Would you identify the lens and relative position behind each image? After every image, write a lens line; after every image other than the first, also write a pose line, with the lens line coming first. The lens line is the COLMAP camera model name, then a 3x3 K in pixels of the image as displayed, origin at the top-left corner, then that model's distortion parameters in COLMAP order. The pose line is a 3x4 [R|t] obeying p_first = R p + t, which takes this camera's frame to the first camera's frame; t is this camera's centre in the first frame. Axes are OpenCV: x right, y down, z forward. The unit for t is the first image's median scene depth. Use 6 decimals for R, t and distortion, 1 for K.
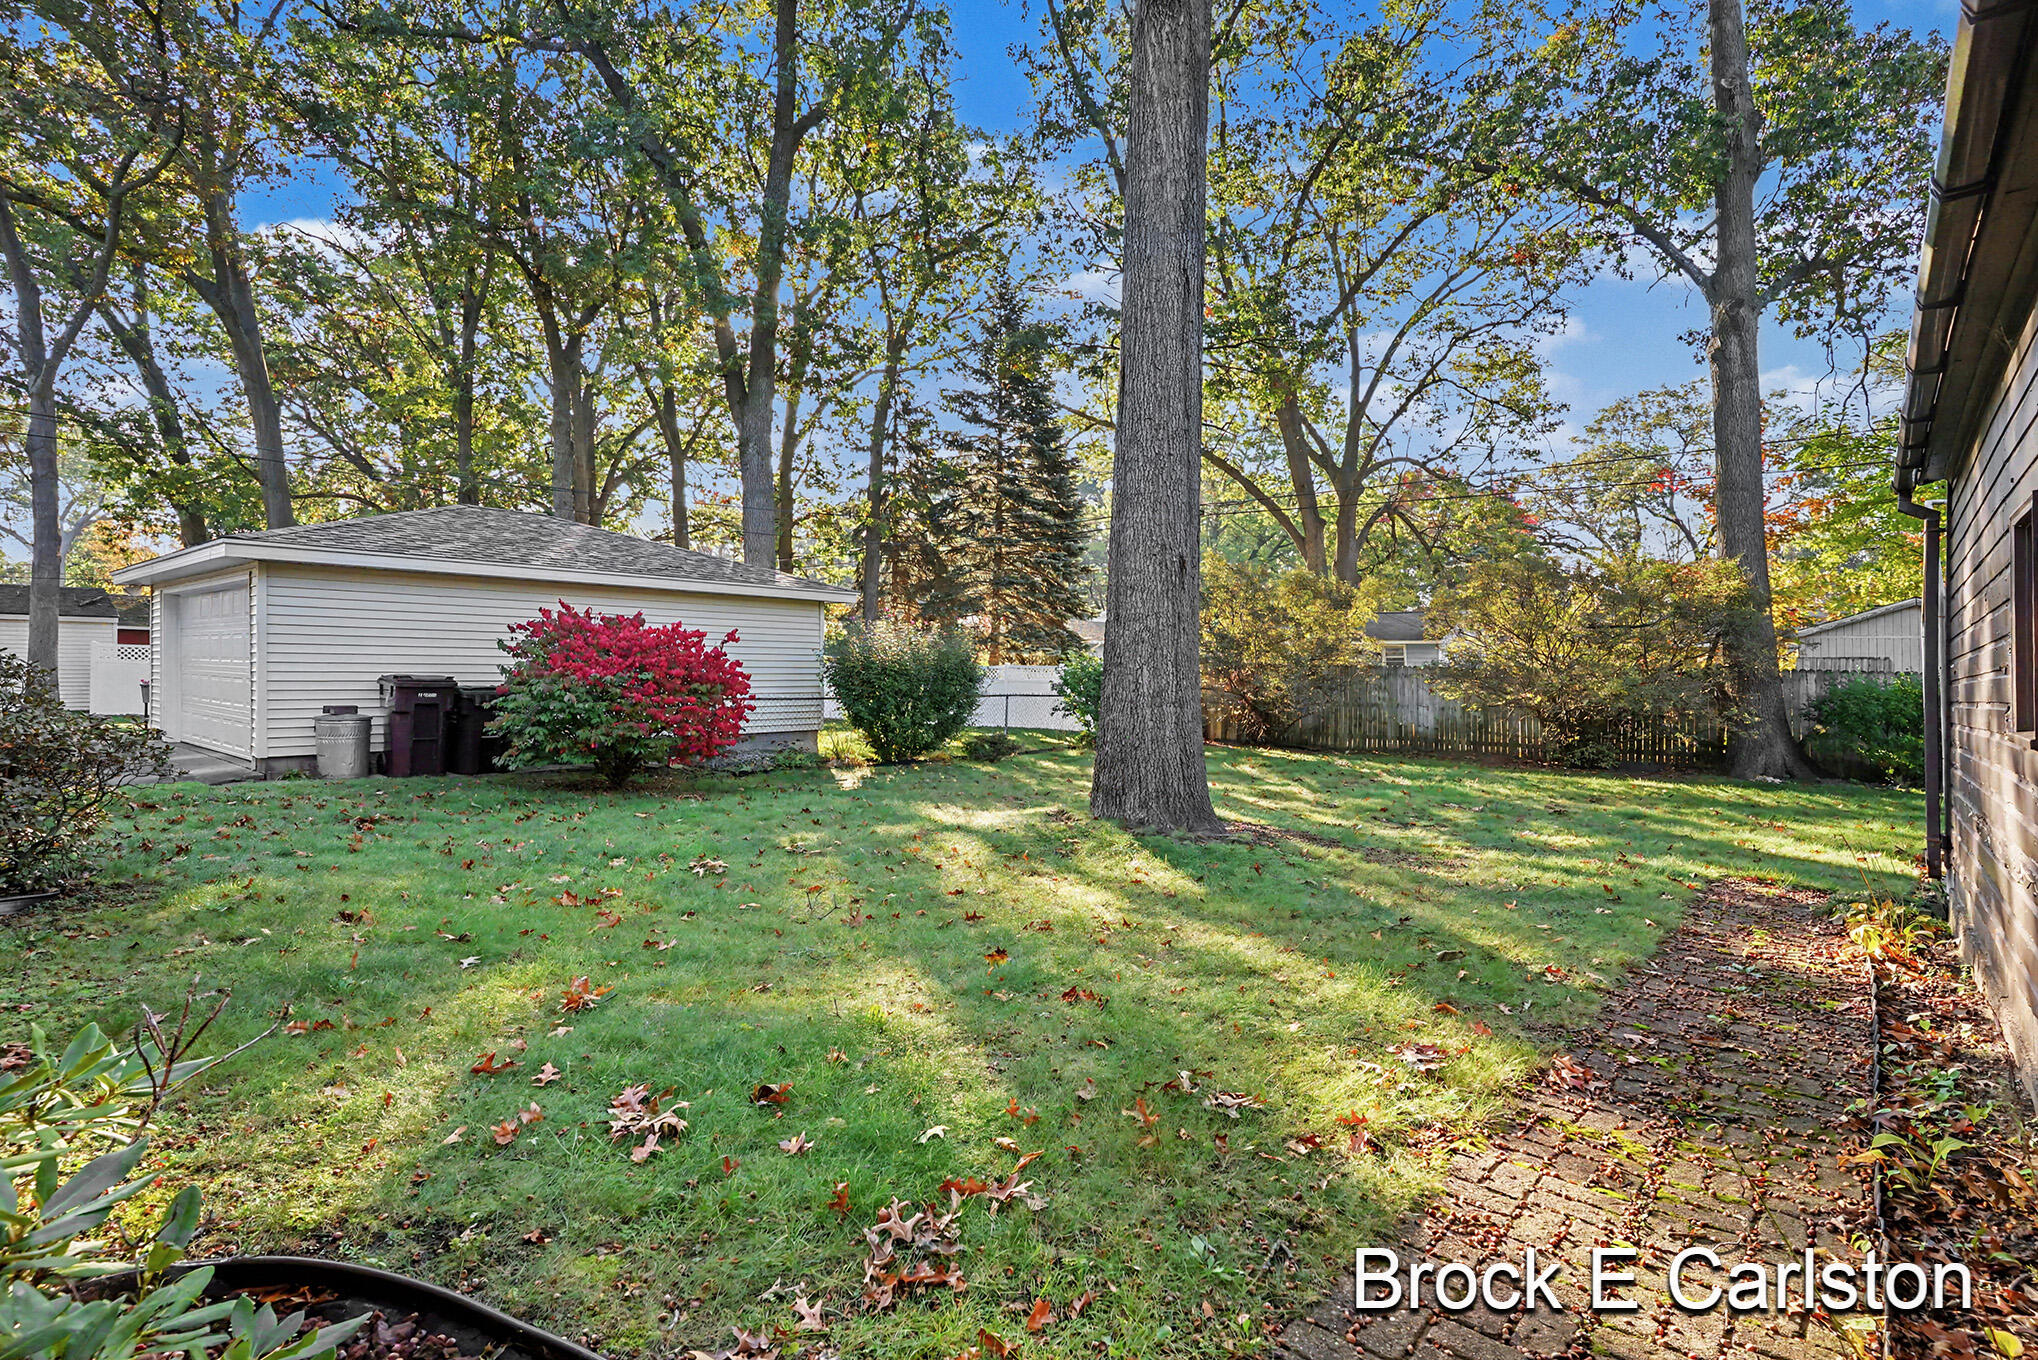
lens RADIAL K [[985.6, 0, 1018.2], [0, 985.6, 672.8], [0, 0, 1]] dist [-0.002522, 0.001316]
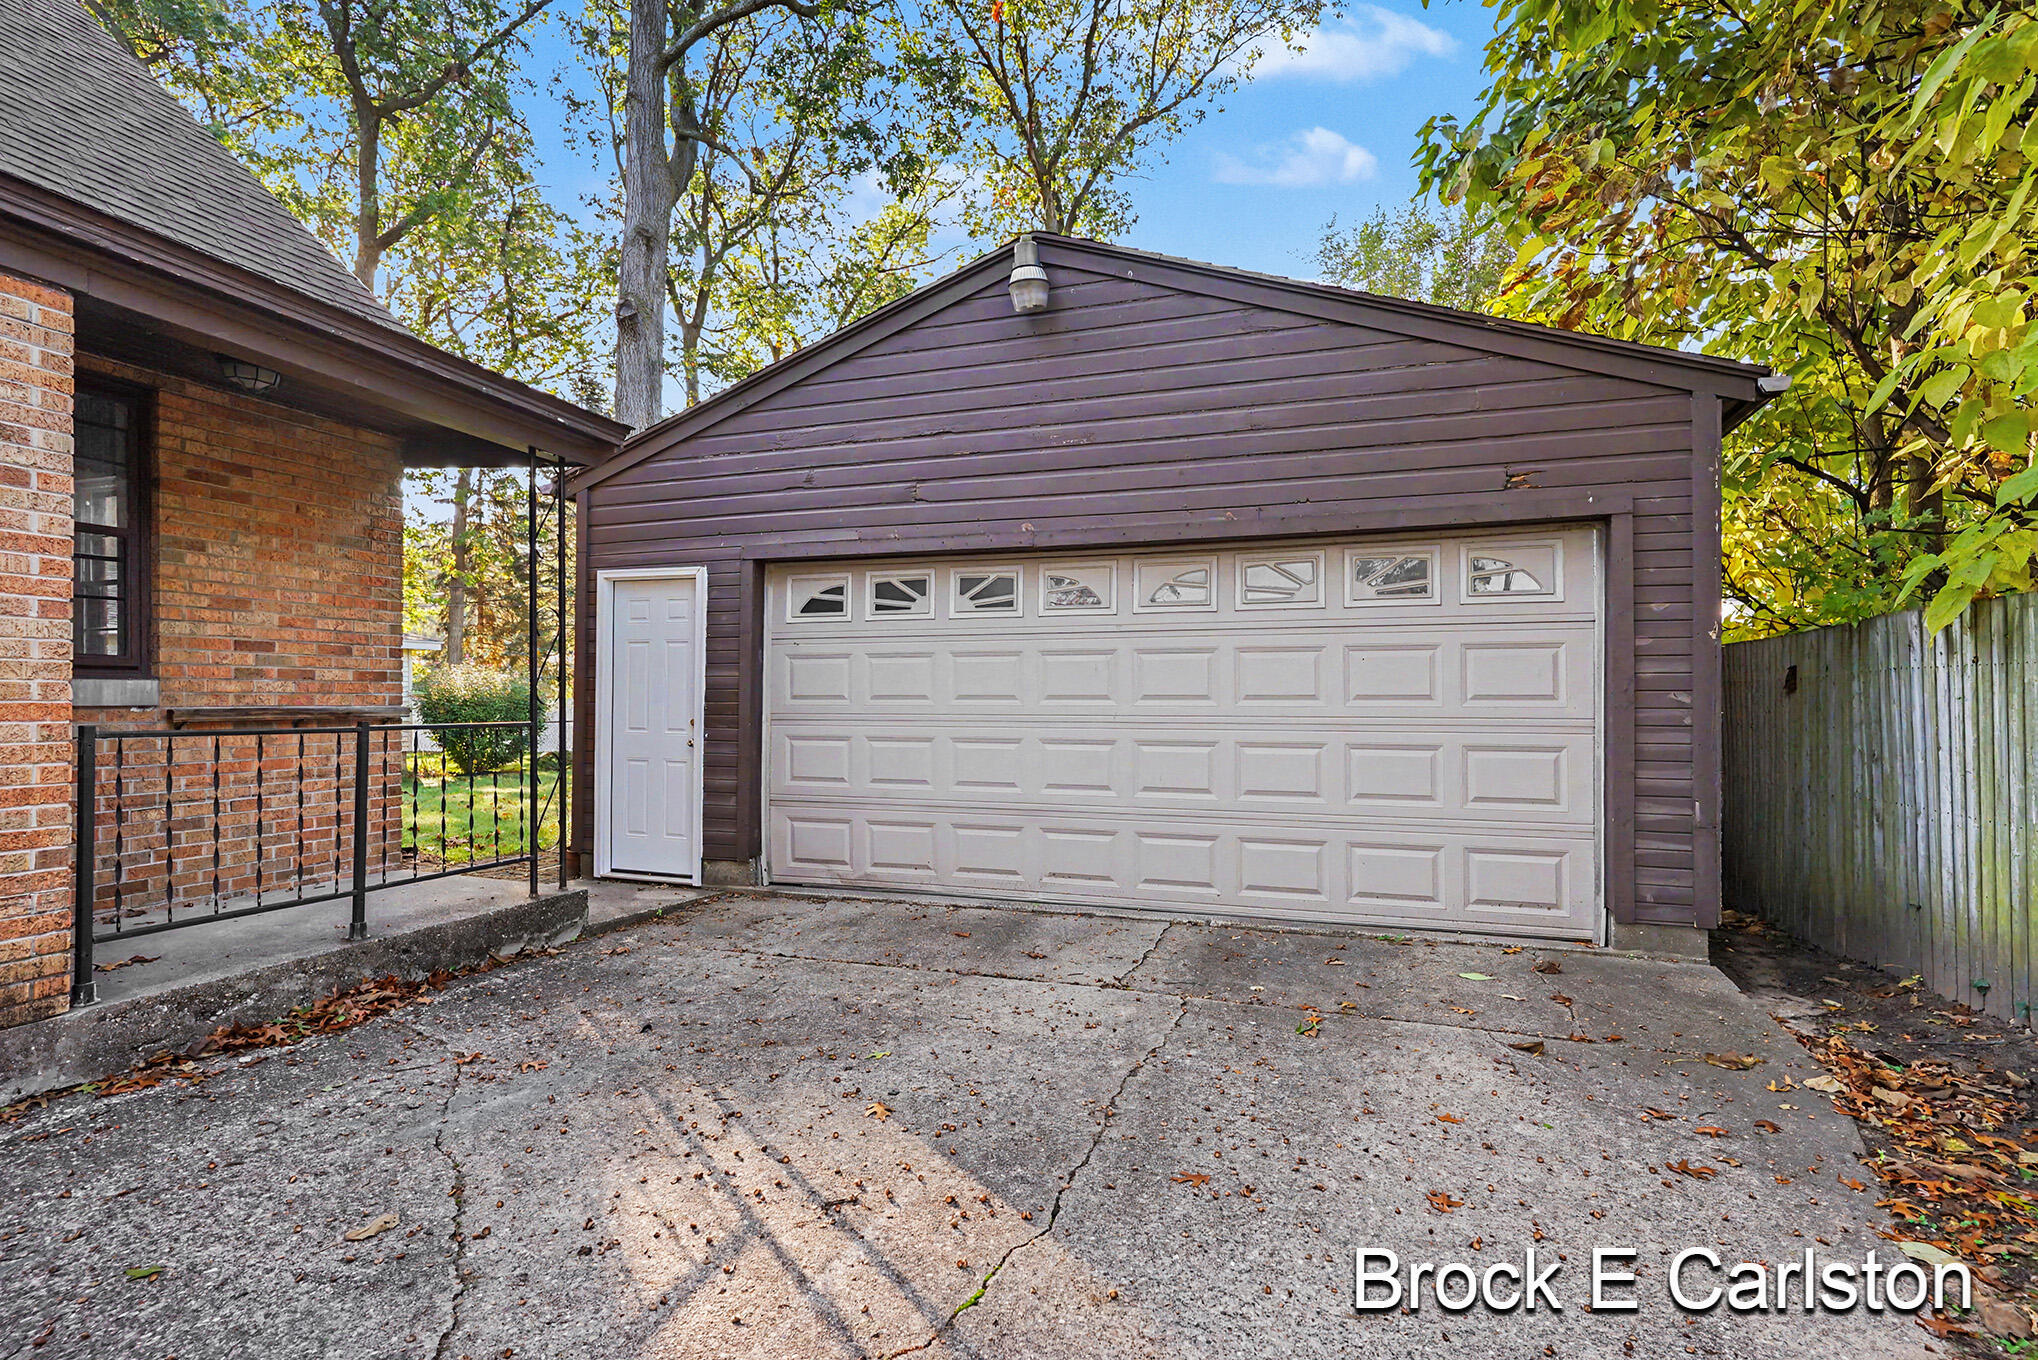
lens RADIAL K [[985.6, 0, 1016.5], [0, 985.6, 686.3], [0, 0, 1]] dist [-0.002522, 0.001316]
pose [[0.934771, -0.013068, 0.355012, 0.044796], [0.018817, 0.999742, -0.012744, 0.004090], [-0.354753, 0.018593, 0.934775, -0.254265]]
